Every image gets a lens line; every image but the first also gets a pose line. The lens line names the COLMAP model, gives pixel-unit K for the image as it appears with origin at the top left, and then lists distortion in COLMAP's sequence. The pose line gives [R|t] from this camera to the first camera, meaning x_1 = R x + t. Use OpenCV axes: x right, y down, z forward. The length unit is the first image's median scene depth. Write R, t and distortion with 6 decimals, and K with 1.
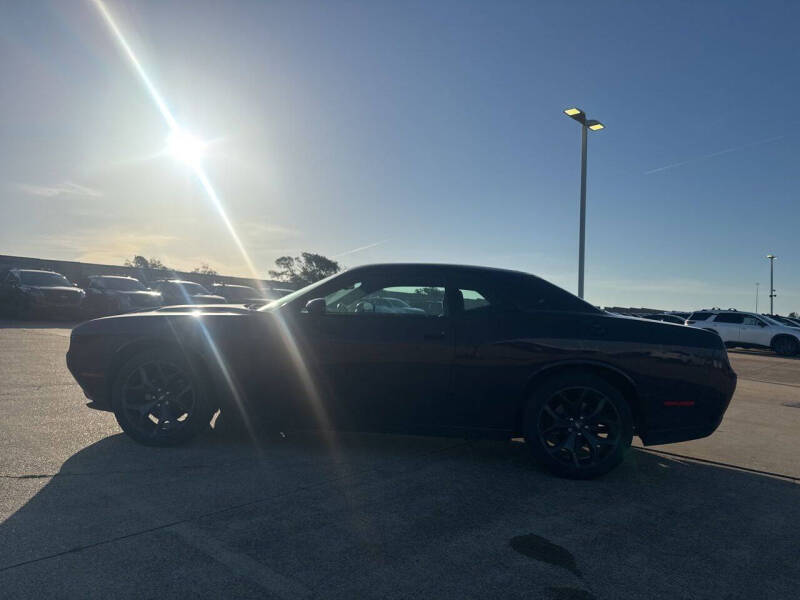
lens RADIAL K [[557.0, 0, 409.0], [0, 557.0, 316.0], [0, 0, 1]] dist [0.062351, -0.084765]
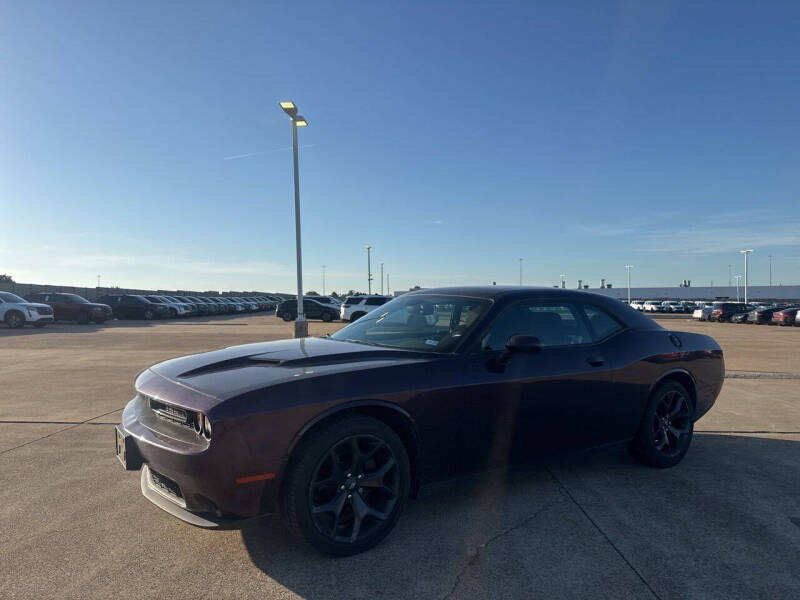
lens RADIAL K [[557.0, 0, 398.8], [0, 557.0, 313.3], [0, 0, 1]] dist [0.062351, -0.084765]
pose [[0.775321, -0.055755, 0.629102, -0.145536], [0.039458, 0.998426, 0.039859, -0.018071], [-0.630334, -0.006081, 0.776300, 0.069359]]
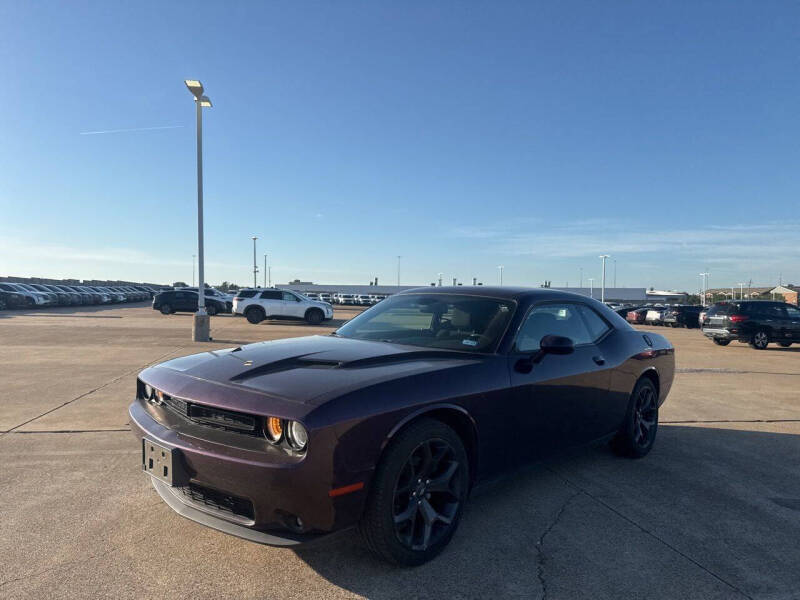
lens RADIAL K [[557.0, 0, 398.1], [0, 557.0, 308.8], [0, 0, 1]] dist [0.062351, -0.084765]
pose [[0.623443, -0.045301, 0.780555, -0.173241], [0.013723, 0.998800, 0.047006, -0.020310], [-0.781748, -0.018594, 0.623317, 0.102275]]
